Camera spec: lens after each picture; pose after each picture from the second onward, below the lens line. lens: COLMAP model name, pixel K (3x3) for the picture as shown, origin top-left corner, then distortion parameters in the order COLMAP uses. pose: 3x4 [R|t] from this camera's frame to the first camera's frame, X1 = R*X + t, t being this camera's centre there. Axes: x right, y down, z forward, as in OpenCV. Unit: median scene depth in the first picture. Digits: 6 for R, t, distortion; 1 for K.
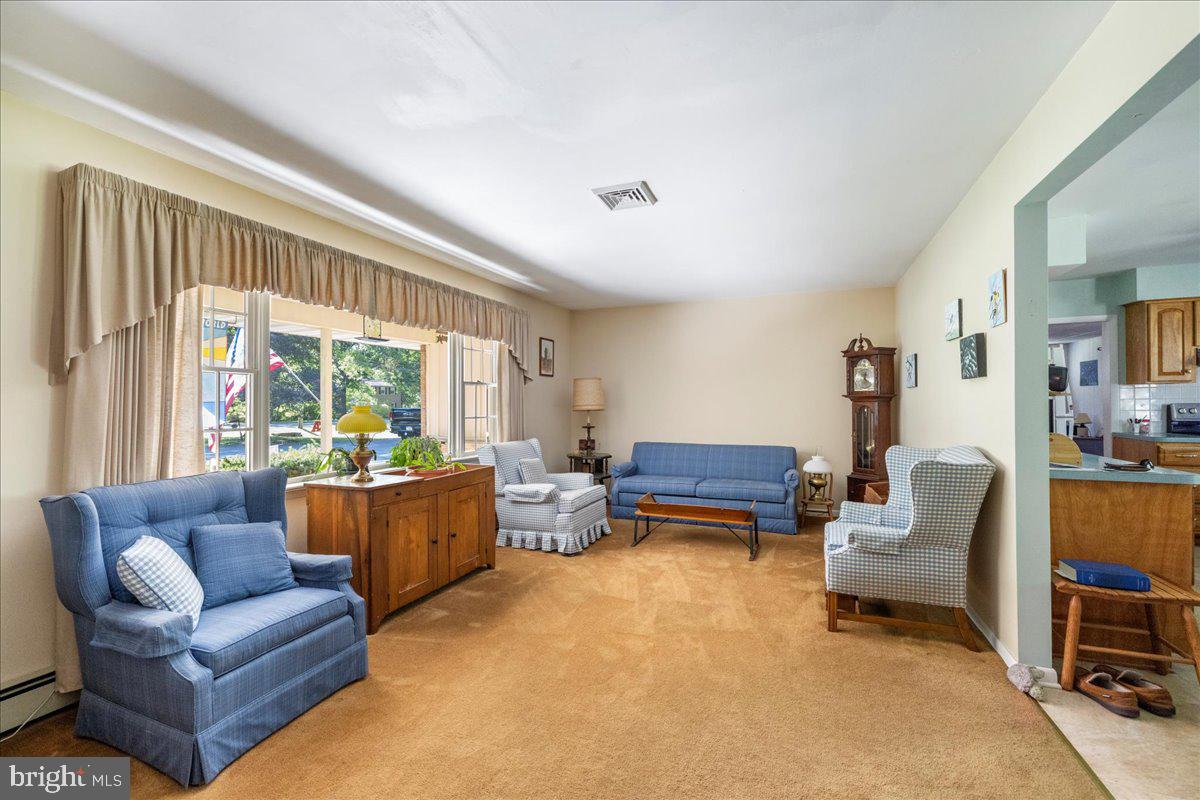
lens RADIAL K [[501.9, 0, 600.0], [0, 501.9, 400.0], [0, 0, 1]] dist [-0.001632, 0.000073]
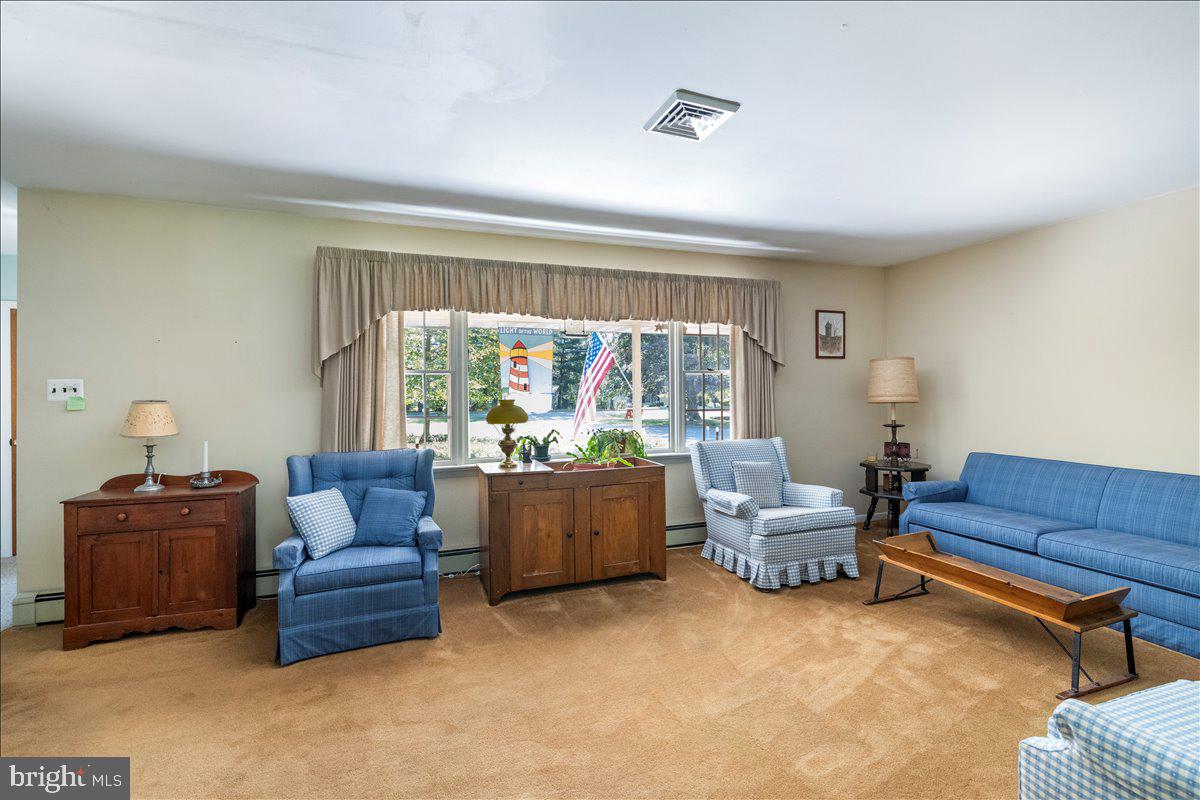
lens RADIAL K [[514.5, 0, 595.0], [0, 514.5, 391.0], [0, 0, 1]] dist [-0.002318, -0.000268]
pose [[0.665682, -0.004190, -0.746223, 0.395171], [0.012071, 0.999914, 0.005154, -0.008324], [0.746137, -0.012439, 0.665676, 0.299887]]
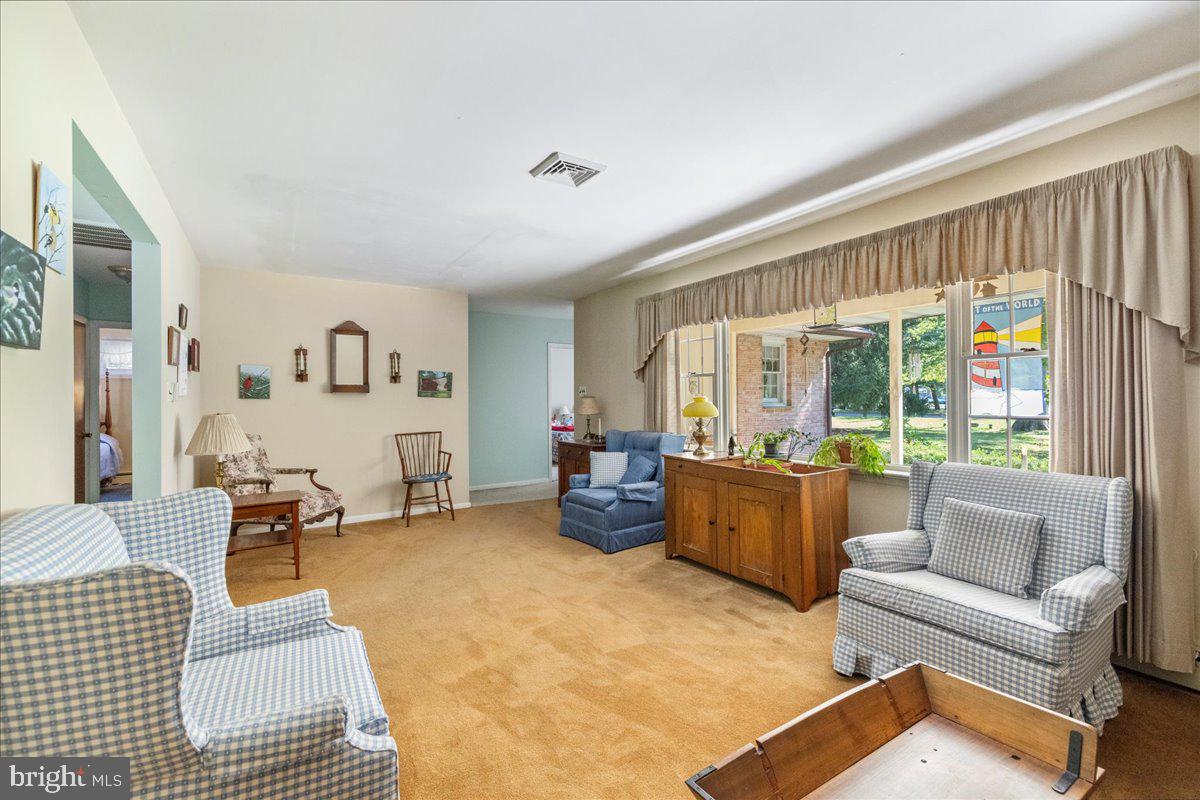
lens RADIAL K [[501.9, 0, 600.0], [0, 501.9, 400.0], [0, 0, 1]] dist [-0.001632, 0.000073]
pose [[-0.567582, 0.016304, -0.823156, 0.584890], [0.019992, 0.999782, 0.006017, 0.004312], [0.823074, -0.013041, -0.567784, 1.190145]]
